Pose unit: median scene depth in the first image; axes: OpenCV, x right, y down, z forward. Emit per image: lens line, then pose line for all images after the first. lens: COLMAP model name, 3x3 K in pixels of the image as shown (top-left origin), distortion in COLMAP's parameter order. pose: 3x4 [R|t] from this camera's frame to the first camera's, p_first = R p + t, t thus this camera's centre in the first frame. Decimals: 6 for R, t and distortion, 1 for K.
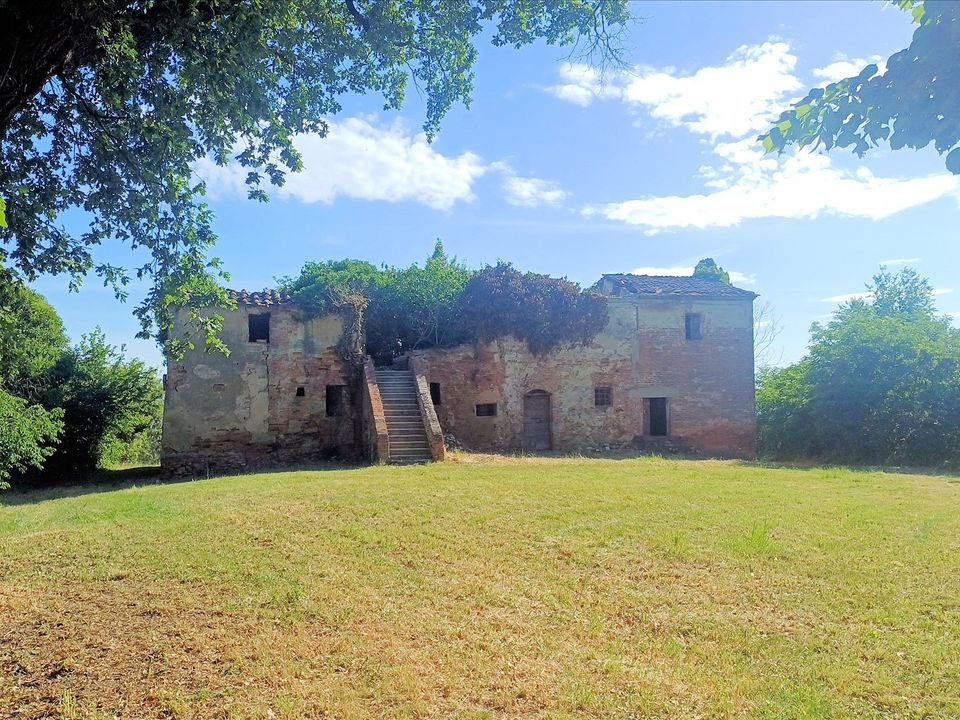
lens RADIAL K [[1166.0, 0, 513.5], [0, 1166.0, 361.2], [0, 0, 1]] dist [0.324375, 0.002312]
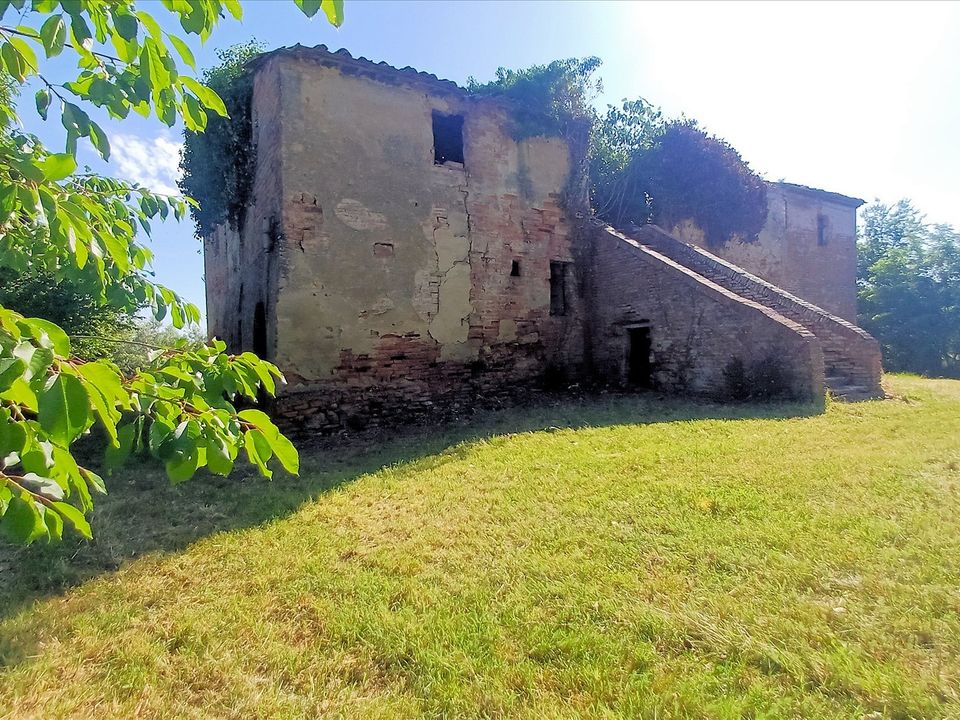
lens RADIAL K [[575.9, 0, 480.0], [0, 575.9, 360.0], [0, 0, 1]] dist [-0.000898, 0.001905]
pose [[0.967808, -0.011095, 0.251446, -0.236126], [-0.007230, 0.997390, 0.071836, 0.043899], [-0.251587, -0.071342, 0.965202, 0.663902]]
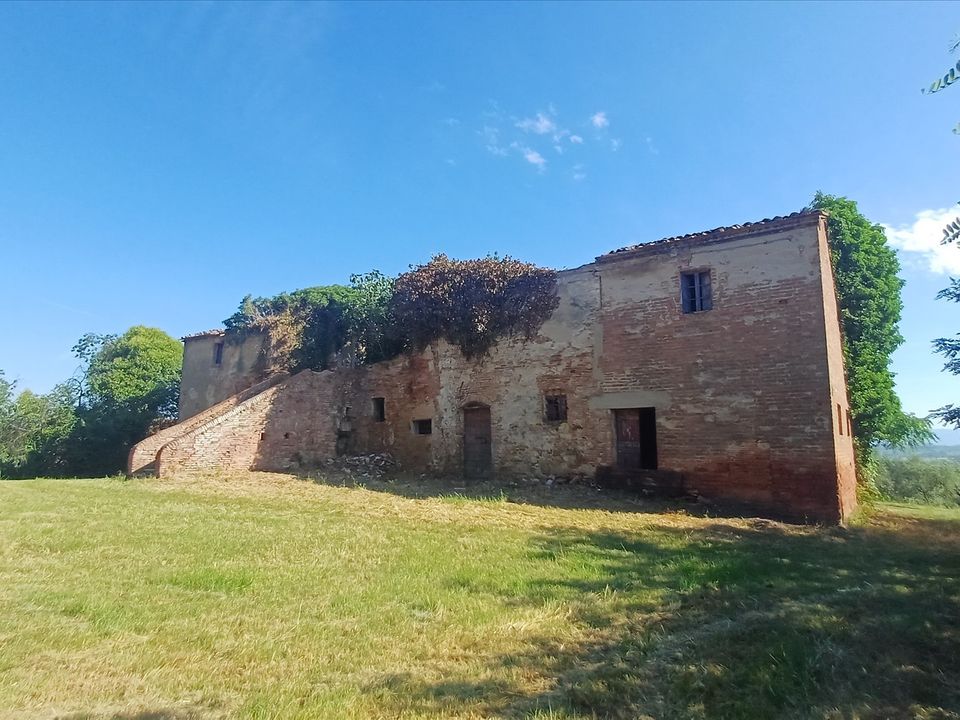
lens RADIAL K [[575.9, 0, 480.0], [0, 575.9, 360.0], [0, 0, 1]] dist [-0.000898, 0.001905]
pose [[0.574874, -0.097989, -0.812353, 0.350361], [0.022074, 0.994299, -0.104315, 0.037679], [0.817944, 0.042036, 0.573760, 0.785282]]
